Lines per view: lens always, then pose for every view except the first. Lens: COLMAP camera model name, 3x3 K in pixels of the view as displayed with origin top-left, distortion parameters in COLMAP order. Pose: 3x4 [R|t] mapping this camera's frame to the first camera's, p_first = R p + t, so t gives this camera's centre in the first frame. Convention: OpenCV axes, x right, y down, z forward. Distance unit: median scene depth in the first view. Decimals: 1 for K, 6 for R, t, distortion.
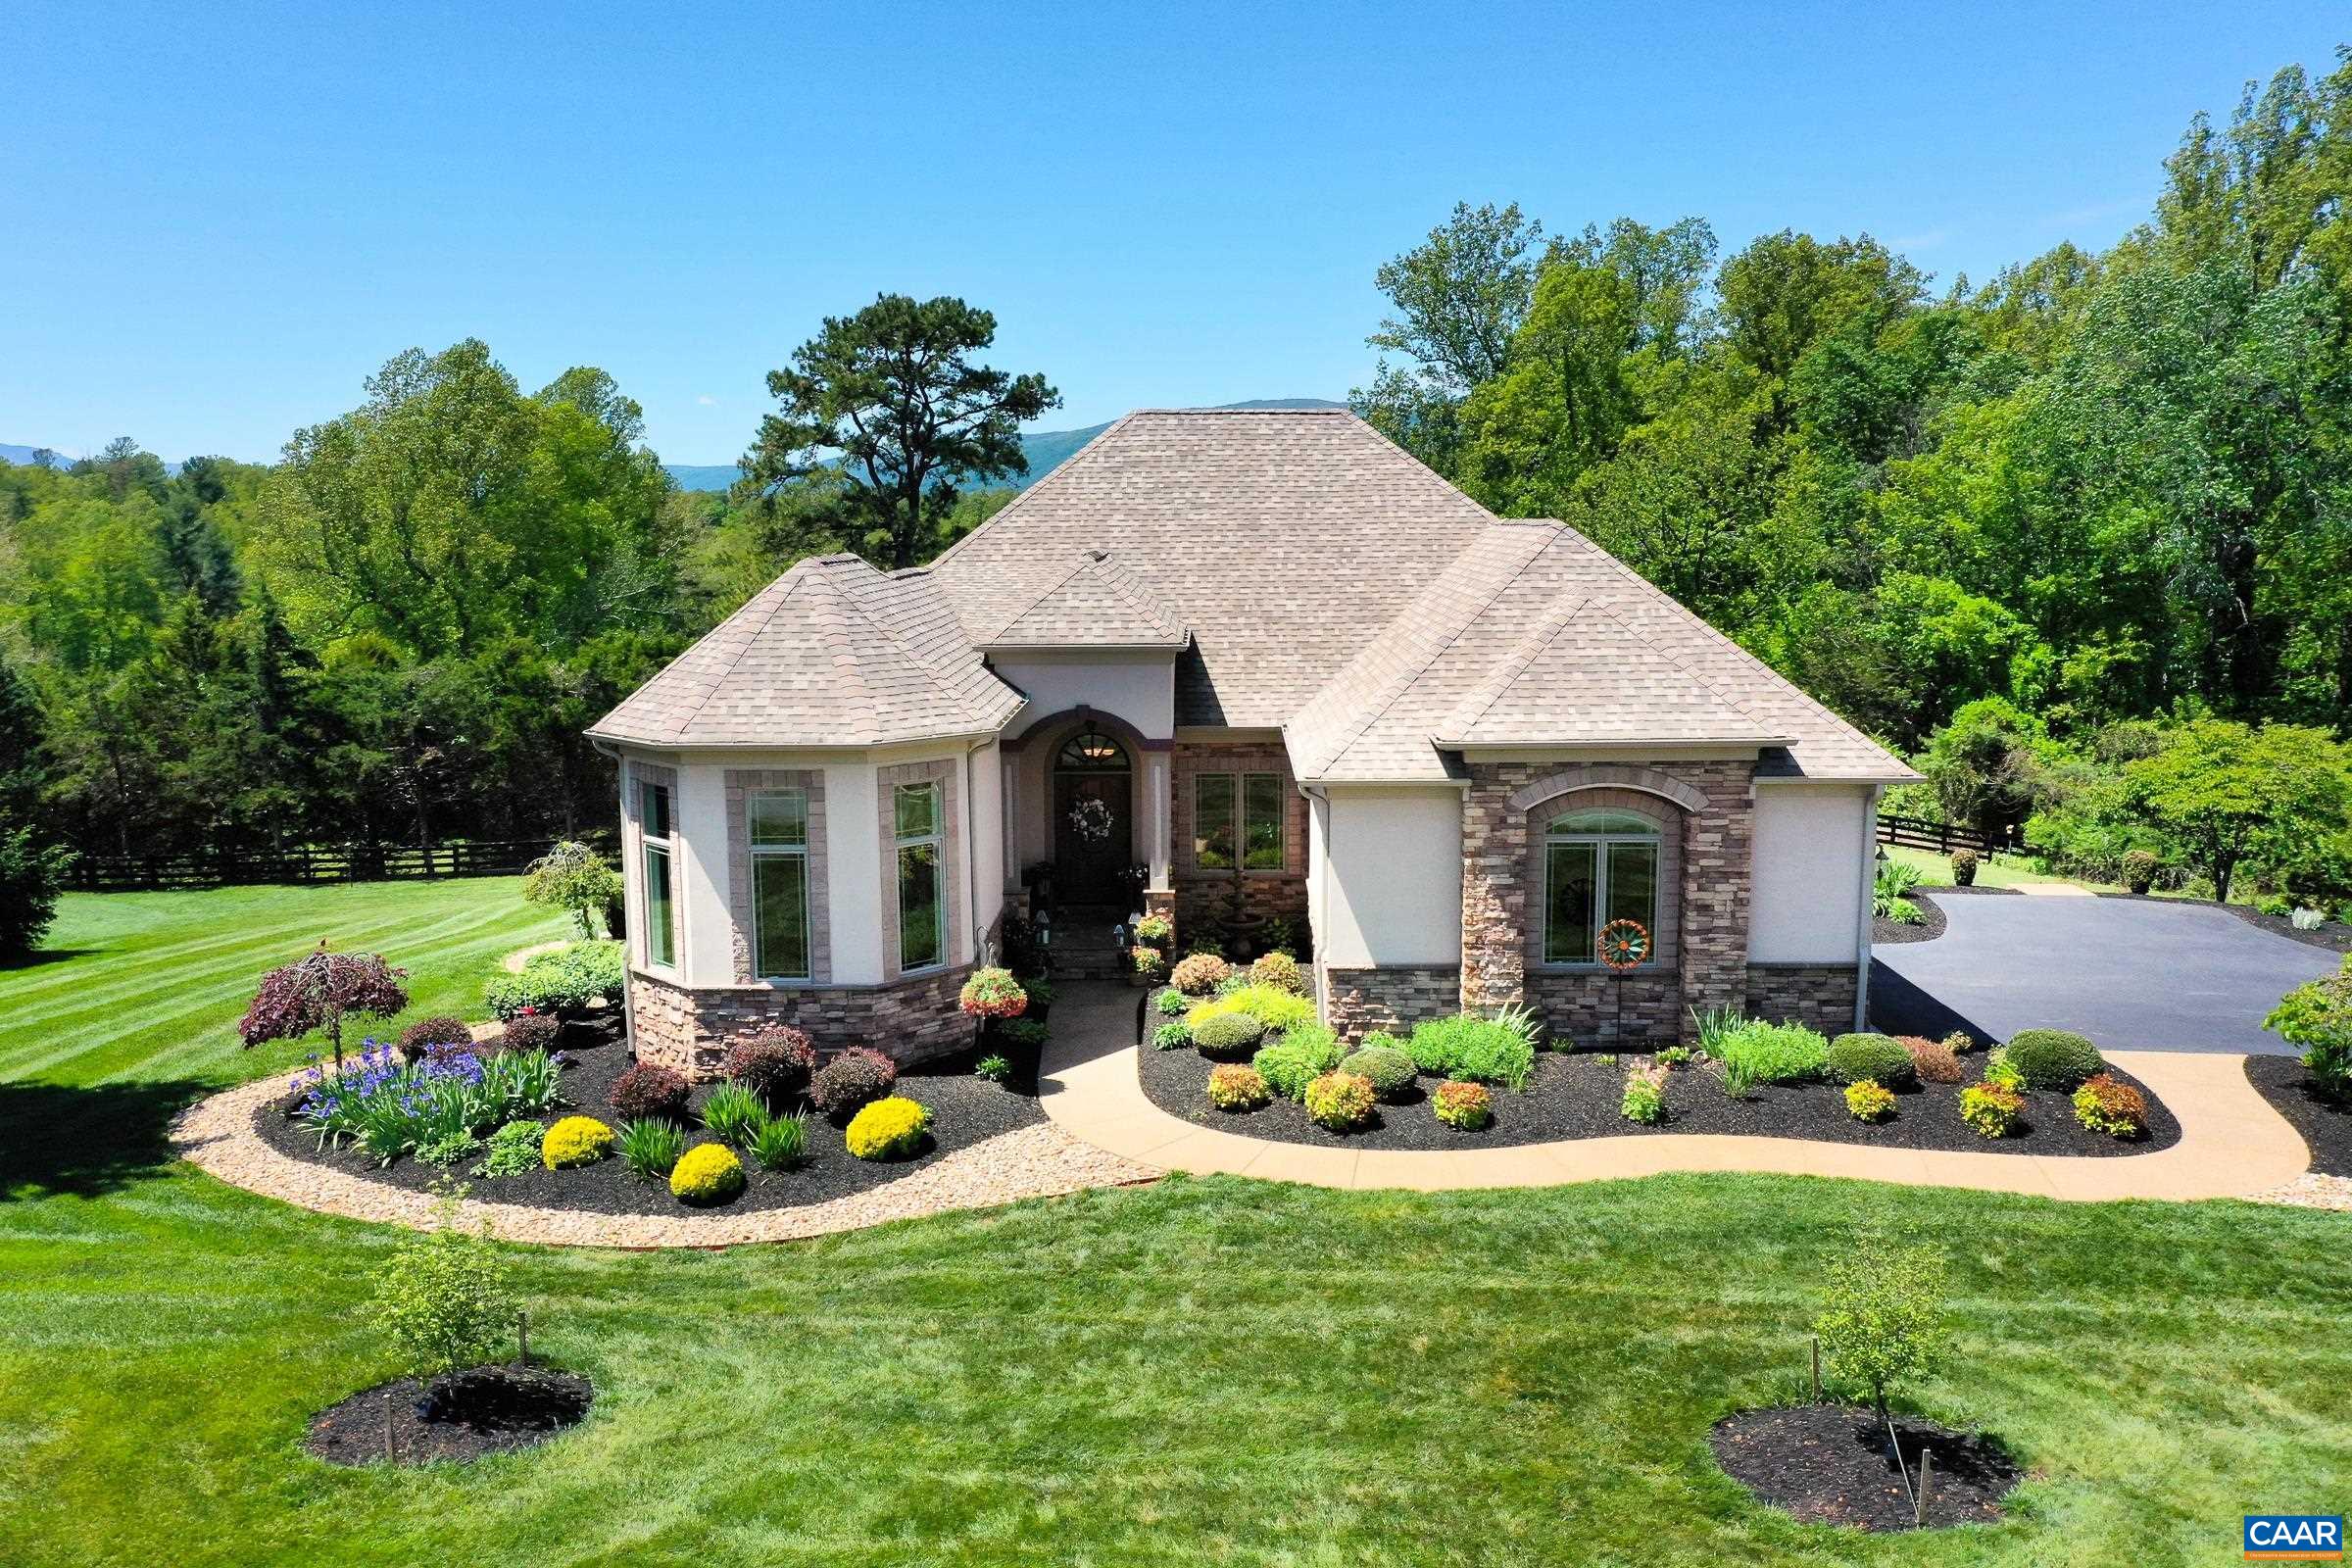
lens RADIAL K [[1837.8, 0, 1162.4], [0, 1837.8, 788.7], [0, 0, 1]] dist [0.011035, 0.004914]
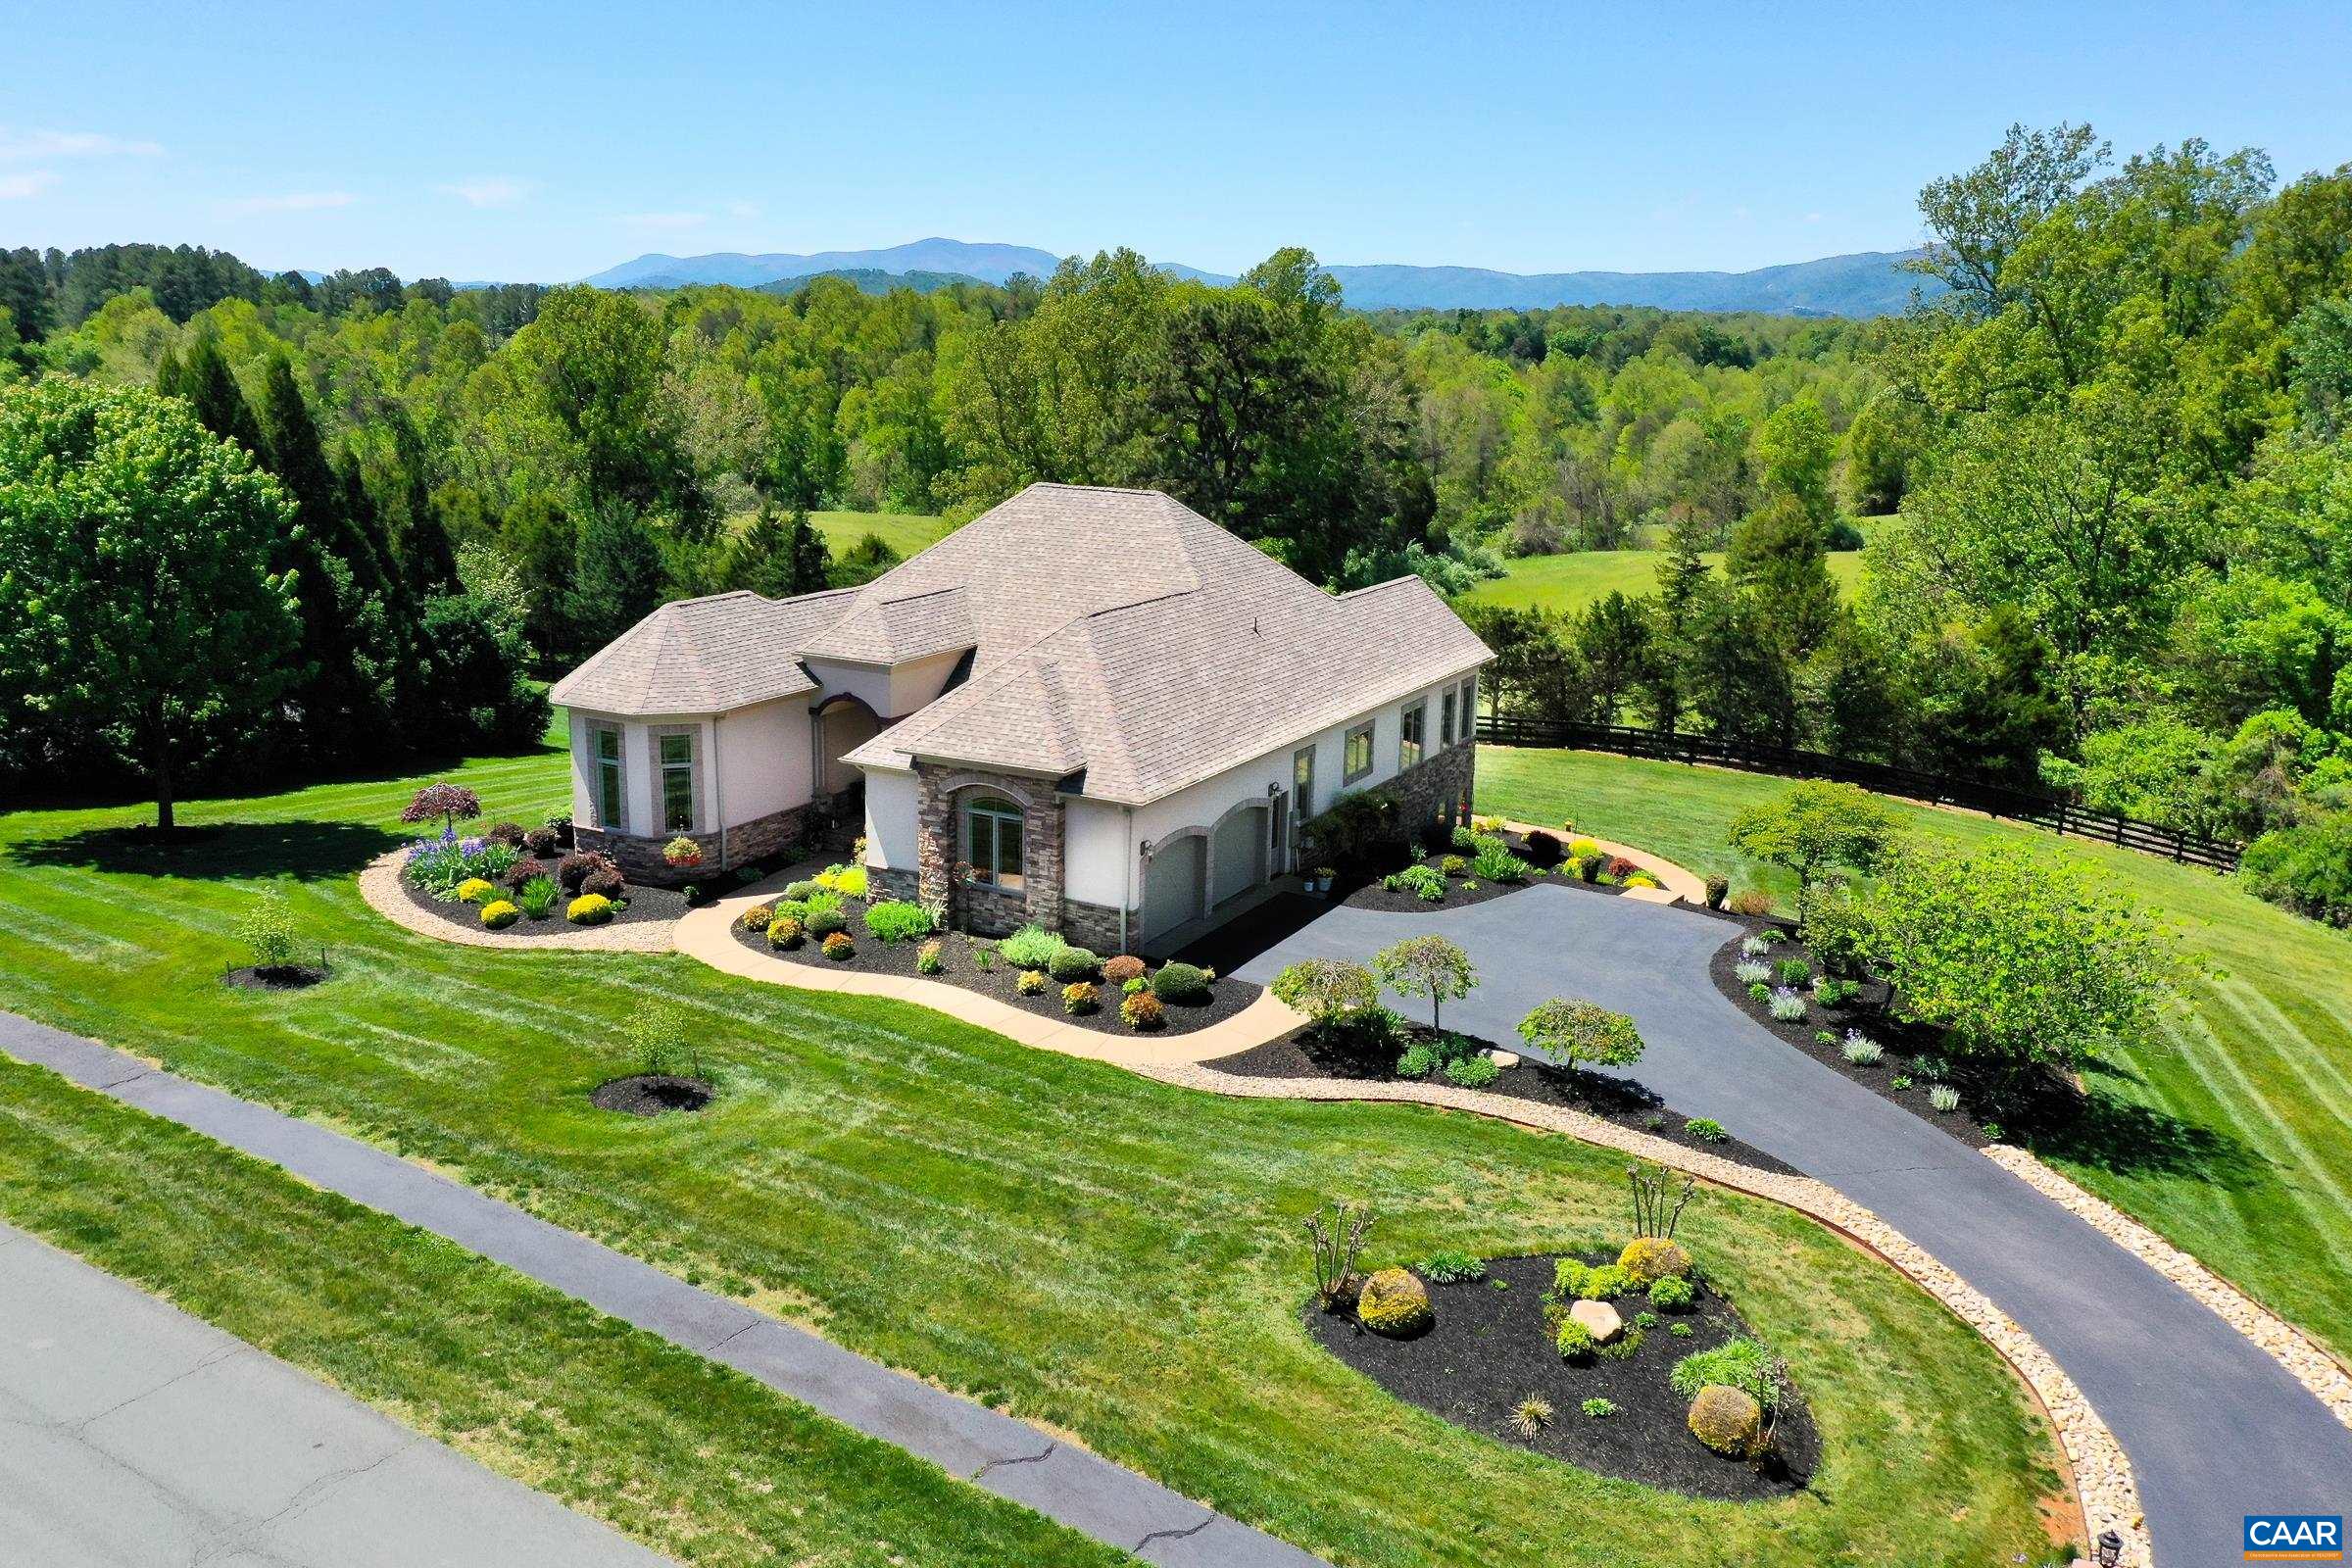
lens RADIAL K [[1892.1, 0, 1176.0], [0, 1892.1, 784.0], [0, 0, 1]] dist [0.001356, 0.001330]
pose [[0.894604, 0.129944, -0.427549, 1.162512], [-0.091926, 0.989838, 0.108494, -0.211677], [0.437302, -0.057756, 0.897458, -0.519542]]
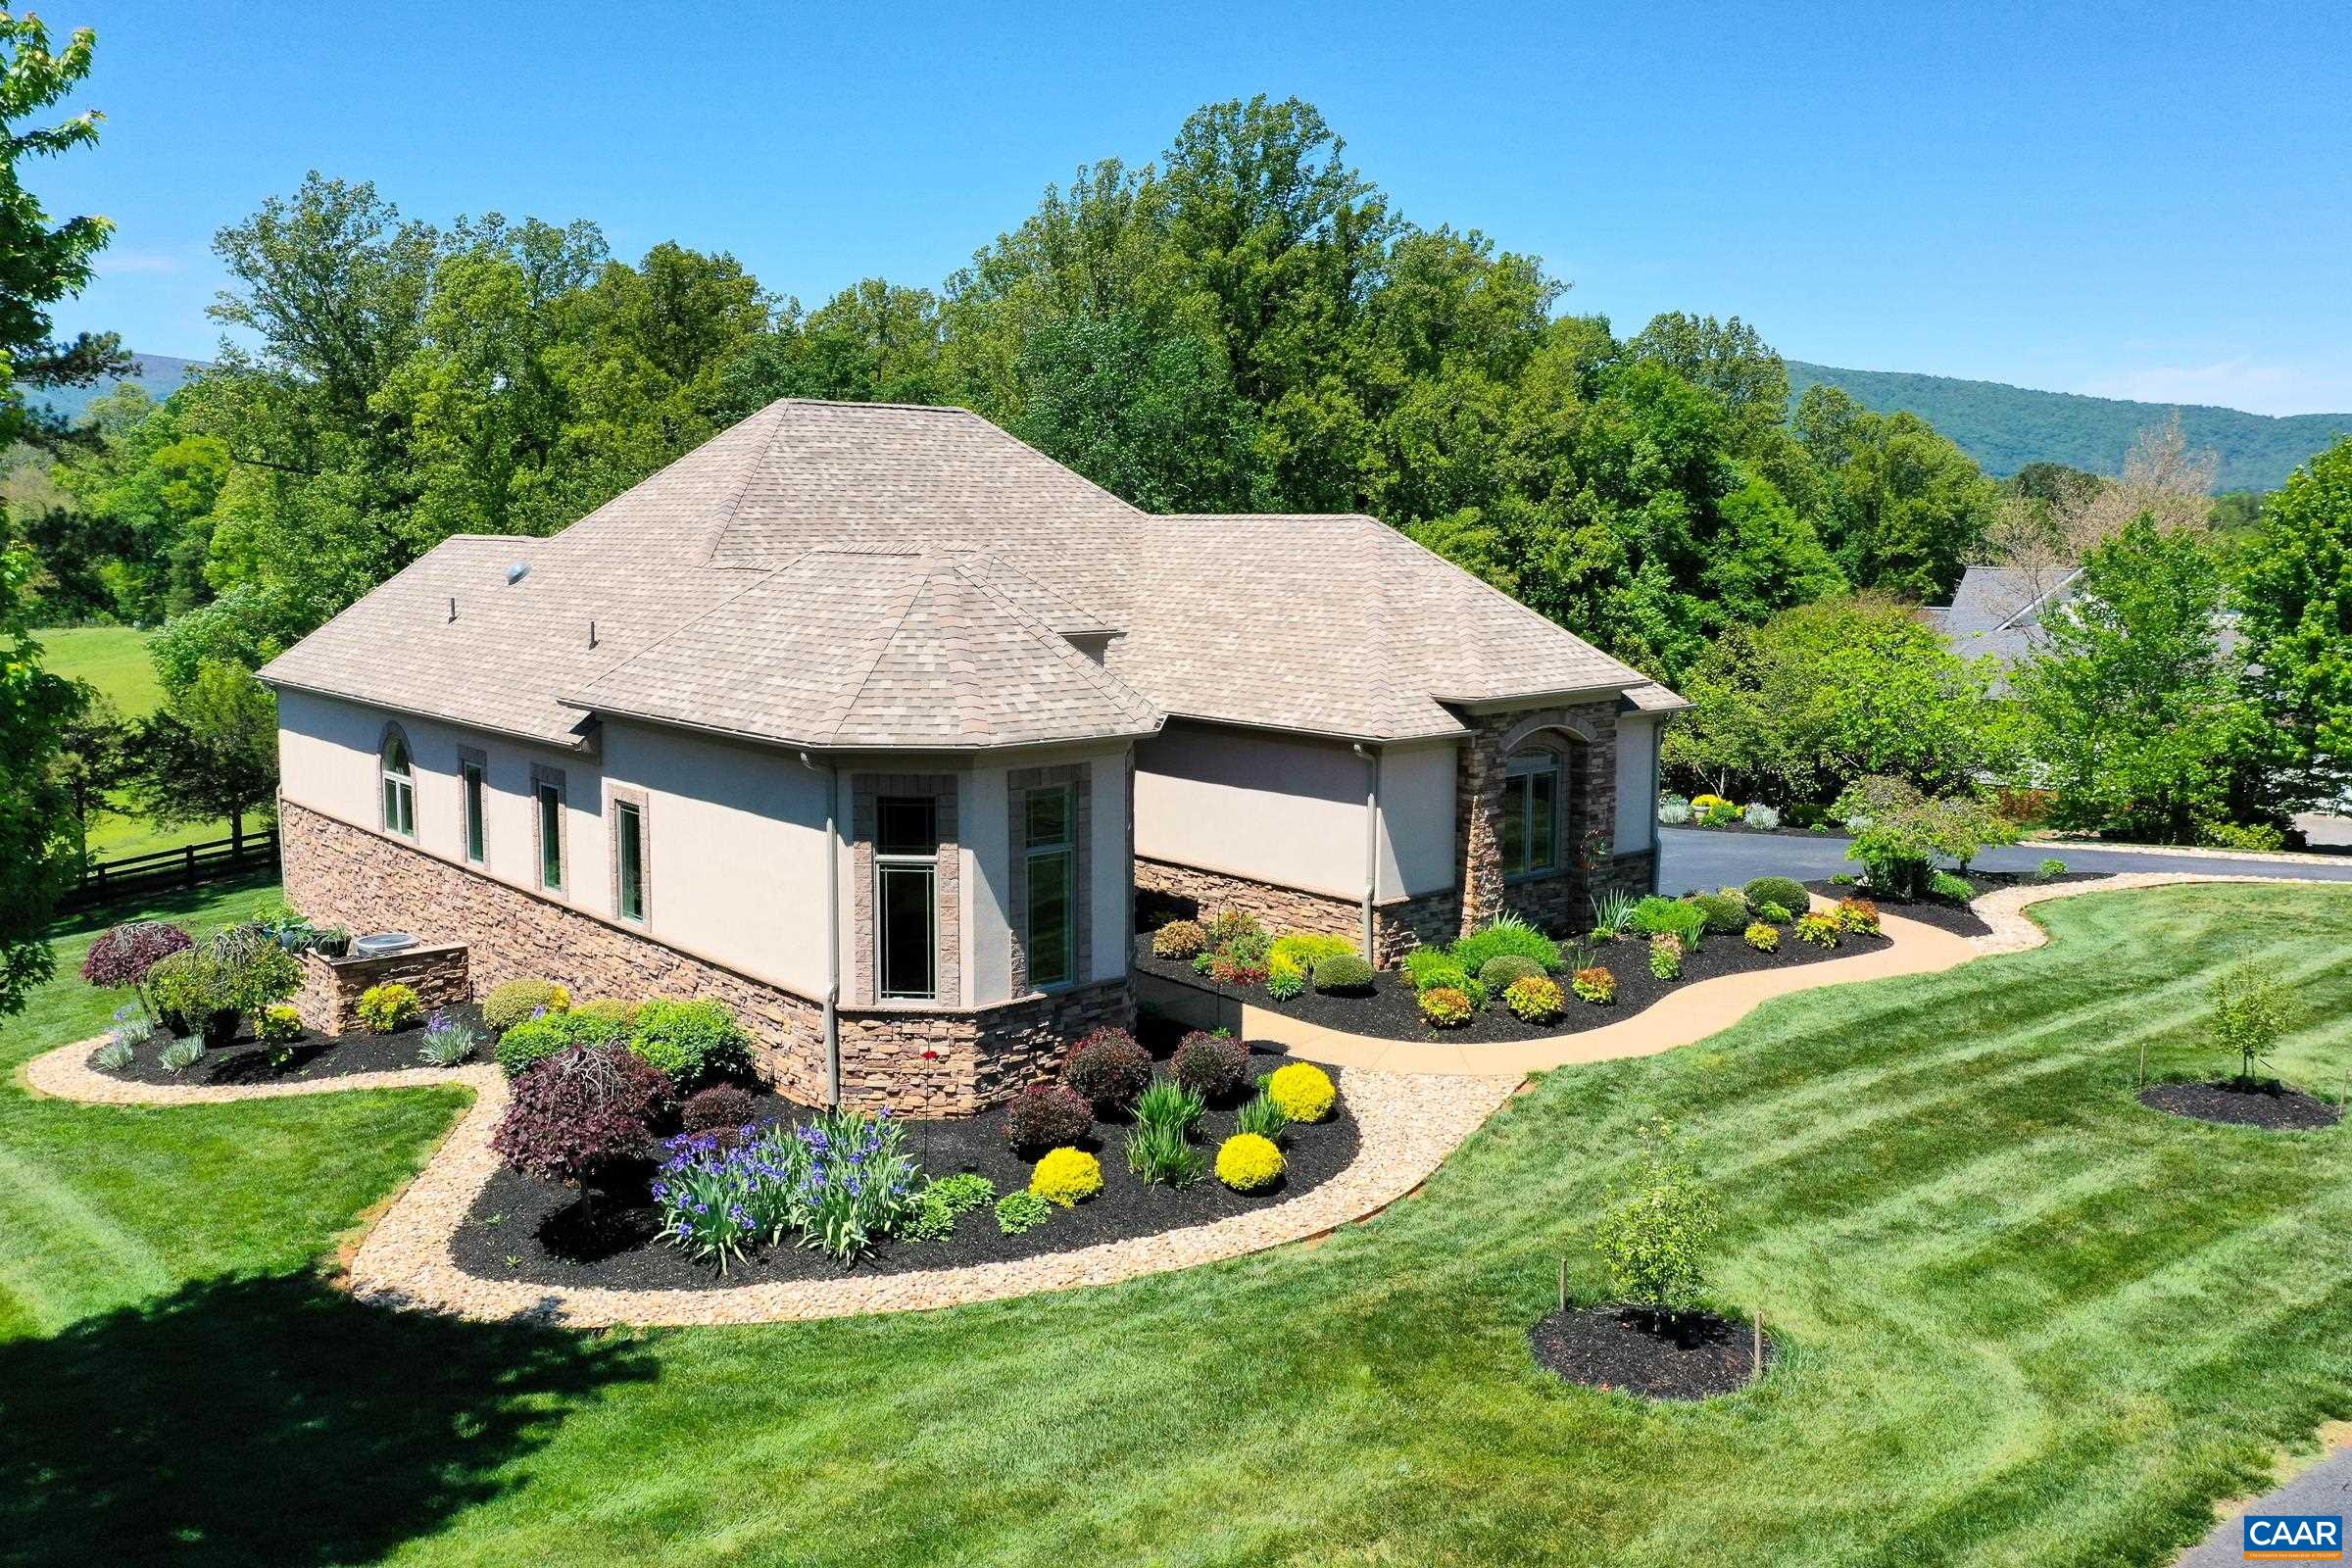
lens RADIAL K [[1837.8, 0, 1162.4], [0, 1837.8, 788.7], [0, 0, 1]] dist [0.011035, 0.004914]
pose [[0.742639, -0.088417, 0.663829, -0.782453], [0.090648, 0.995395, 0.031169, -0.022467], [-0.663528, 0.037027, 0.747234, 0.243229]]
